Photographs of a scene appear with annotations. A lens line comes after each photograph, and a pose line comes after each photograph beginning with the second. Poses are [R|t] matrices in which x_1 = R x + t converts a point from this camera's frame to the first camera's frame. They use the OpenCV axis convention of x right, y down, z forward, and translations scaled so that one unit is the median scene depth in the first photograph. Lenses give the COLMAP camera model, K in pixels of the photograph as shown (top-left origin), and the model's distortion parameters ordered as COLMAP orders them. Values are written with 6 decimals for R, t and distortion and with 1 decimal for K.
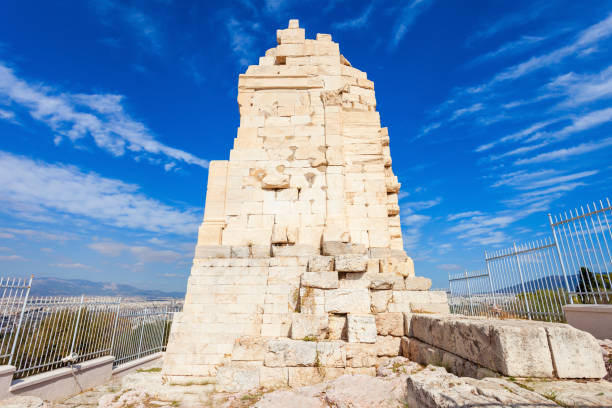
lens RADIAL K [[301.3, 0, 306.0], [0, 301.3, 204.0], [0, 0, 1]] dist [-0.005674, -0.000494]
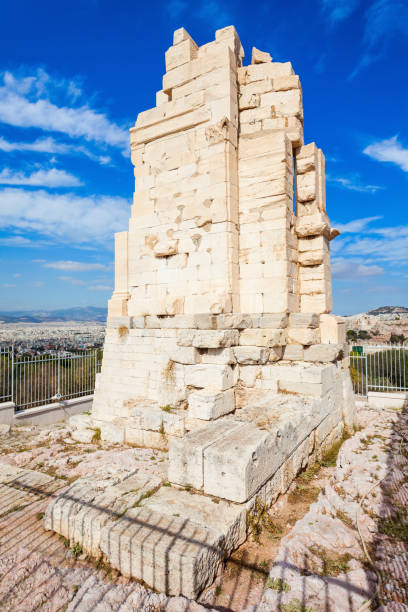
lens RADIAL K [[361.2, 0, 204.0], [0, 361.2, 306.0], [0, 0, 1]] dist [0.002650, 0.000611]
pose [[0.868998, -0.028458, -0.493997, 0.569318], [0.157033, 0.962597, 0.220788, -0.132572], [0.469237, -0.269438, 0.840964, 0.034378]]
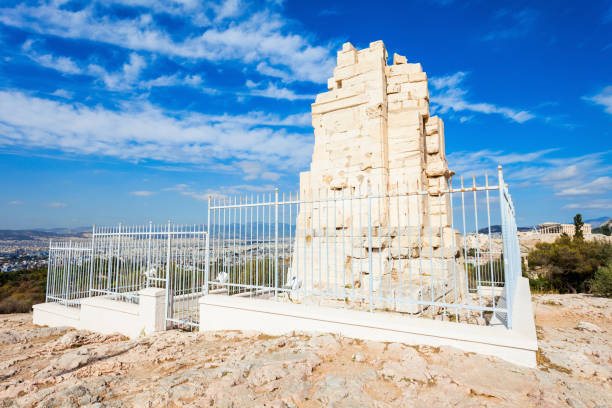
lens RADIAL K [[341.9, 0, 306.0], [0, 341.9, 204.0], [0, 0, 1]] dist [-0.000830, -0.000324]
pose [[0.849430, -0.057487, -0.524560, 0.625444], [0.162192, 0.974373, 0.155859, -0.261054], [0.502157, -0.217470, 0.836985, -0.482555]]
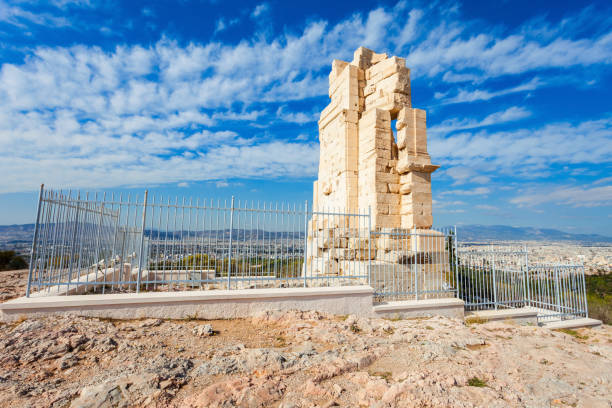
lens RADIAL K [[295.7, 0, 306.0], [0, 295.7, 204.0], [0, 0, 1]] dist [-0.003212, 0.000028]
pose [[0.347747, -0.103351, -0.931875, 1.317545], [0.263750, 0.964553, -0.008552, -0.016157], [0.899726, -0.242808, 0.362680, 0.301439]]
